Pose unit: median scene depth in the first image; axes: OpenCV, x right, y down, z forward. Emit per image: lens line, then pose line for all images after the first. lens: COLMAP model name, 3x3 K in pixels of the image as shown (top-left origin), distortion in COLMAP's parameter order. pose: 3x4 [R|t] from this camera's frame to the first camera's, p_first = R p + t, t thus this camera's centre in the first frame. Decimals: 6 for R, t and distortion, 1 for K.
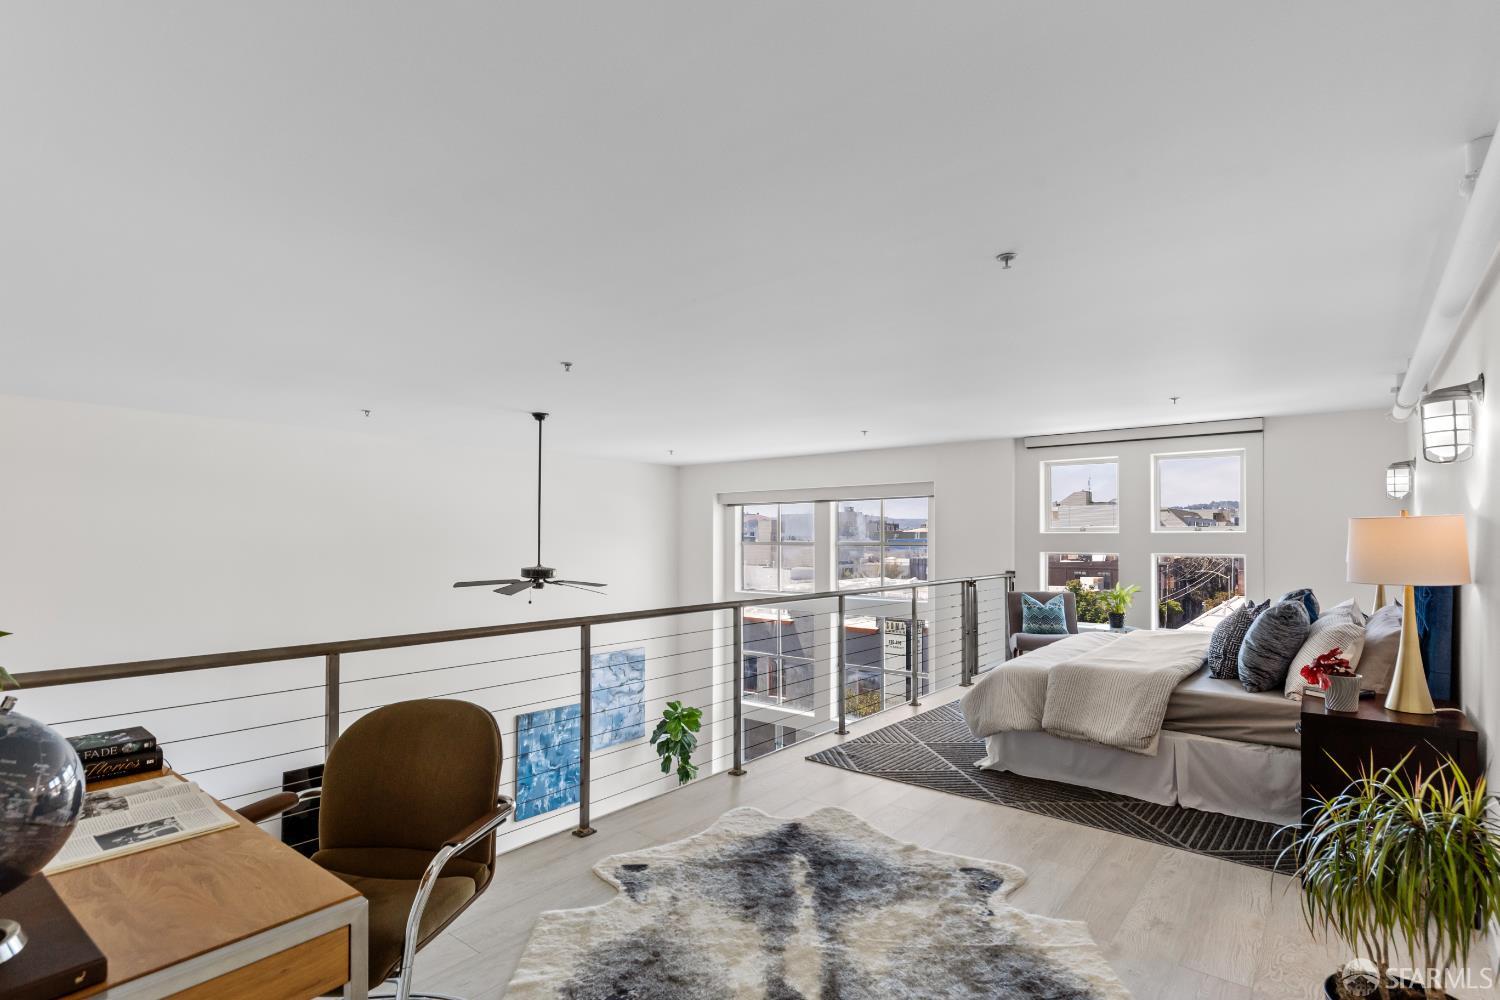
lens RADIAL K [[723.5, 0, 768.9], [0, 723.5, 530.3], [0, 0, 1]] dist [0.009281, -0.001497]
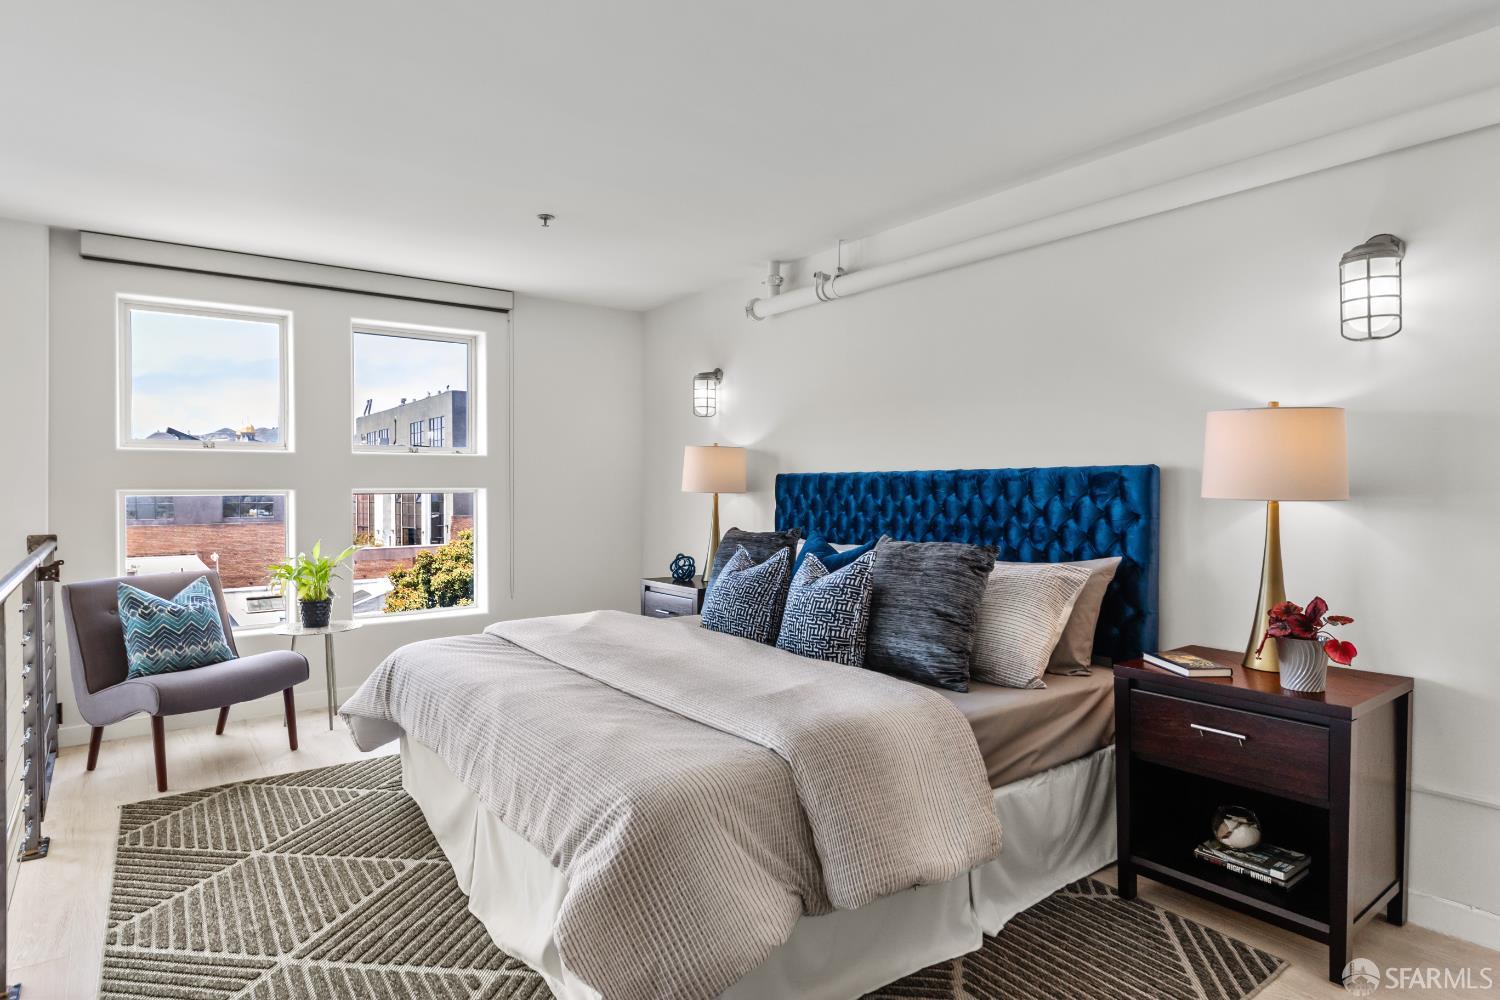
lens RADIAL K [[833.5, 0, 747.4], [0, 833.5, 505.1], [0, 0, 1]] dist [0.006899, -0.000099]
pose [[0.271069, -0.027941, 0.962154, -0.037757], [-0.007125, 0.999493, 0.031032, 0.024292], [-0.962533, -0.015267, 0.270733, 0.586910]]
